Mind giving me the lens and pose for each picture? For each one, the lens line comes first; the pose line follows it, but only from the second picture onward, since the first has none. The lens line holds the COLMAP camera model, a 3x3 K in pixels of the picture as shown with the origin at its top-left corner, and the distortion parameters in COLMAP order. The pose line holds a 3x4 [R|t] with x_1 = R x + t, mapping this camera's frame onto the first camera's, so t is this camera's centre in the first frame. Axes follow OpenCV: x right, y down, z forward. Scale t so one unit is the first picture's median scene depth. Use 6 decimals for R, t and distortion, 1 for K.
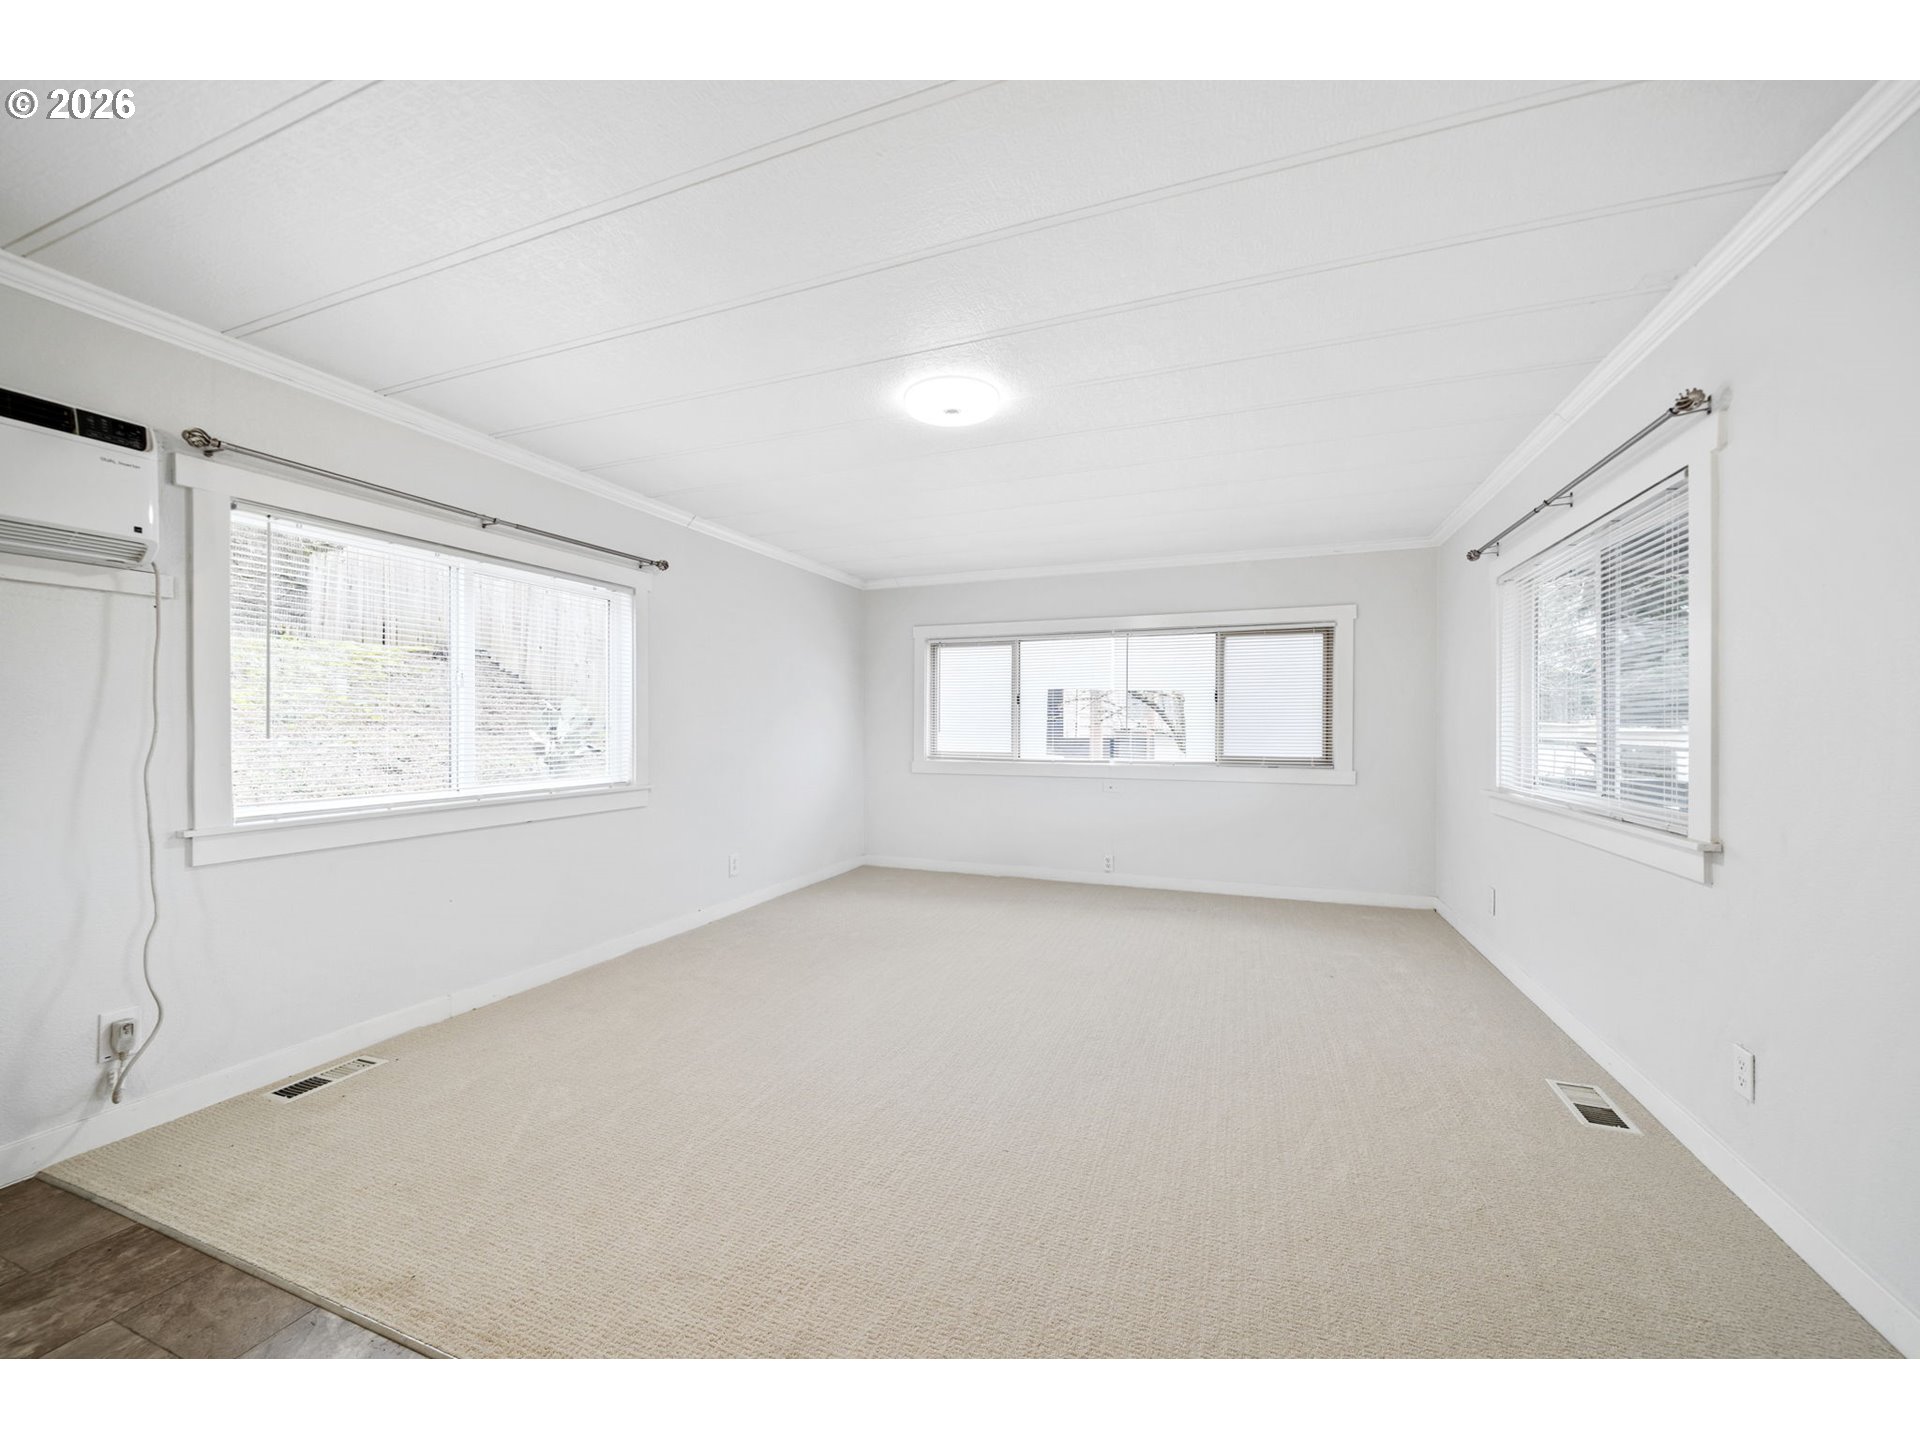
lens RADIAL K [[742.6, 0, 955.0], [0, 742.6, 723.0], [0, 0, 1]] dist [0.000939, 0.000145]
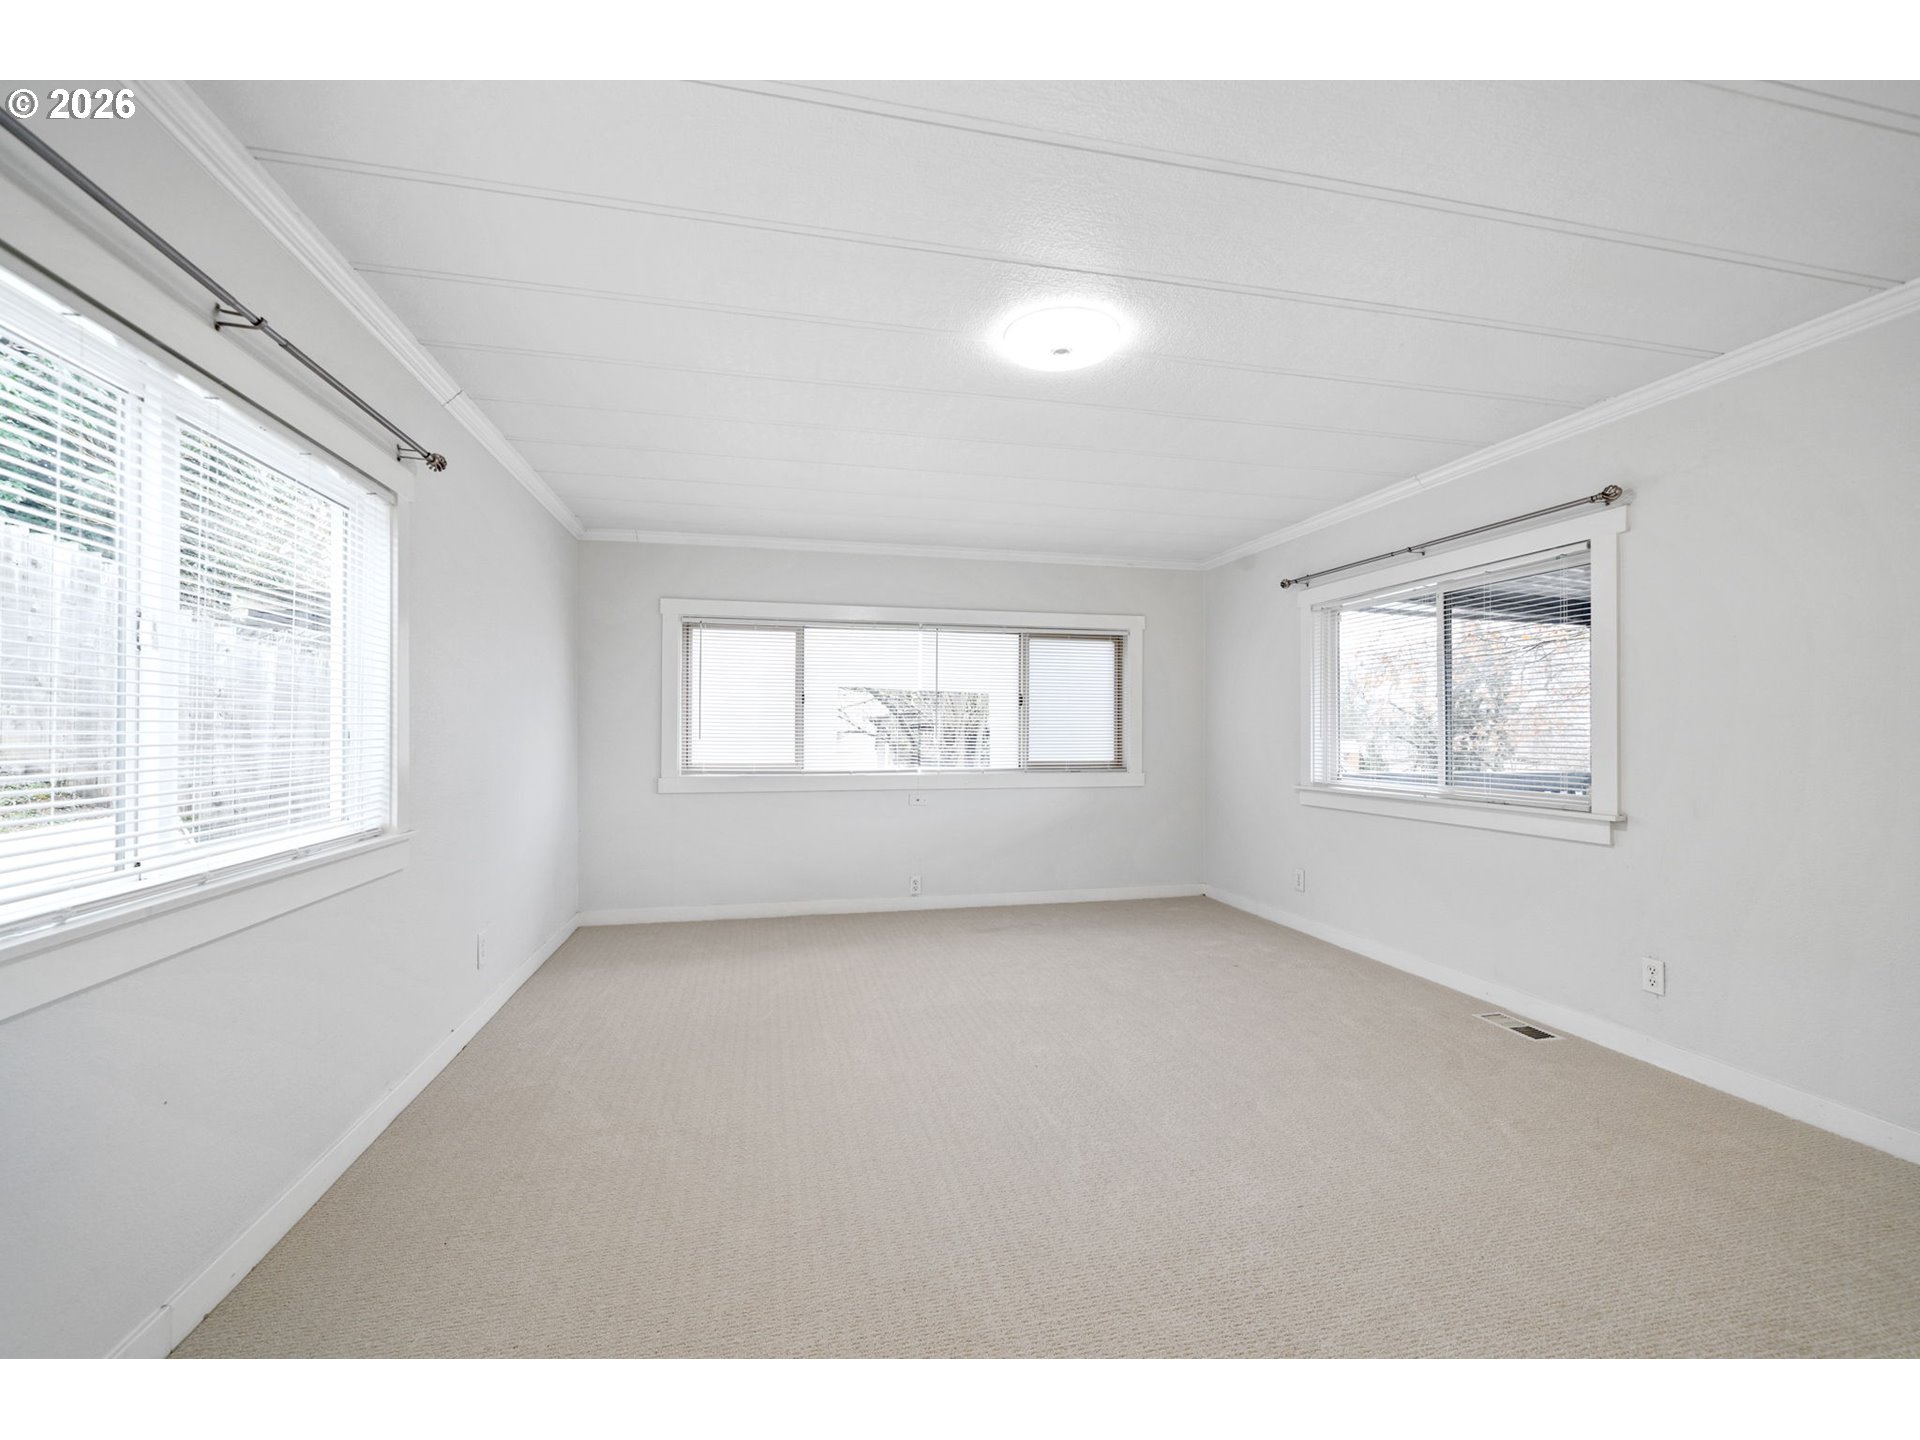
lens RADIAL K [[834.8, 0, 963.2], [0, 834.8, 724.2], [0, 0, 1]] dist [0.003404, -0.000025]
pose [[0.820401, 0.004084, 0.571774, -0.338400], [-0.002461, 0.999990, -0.003611, -0.000150], [-0.571783, 0.001555, 0.820403, 0.161447]]
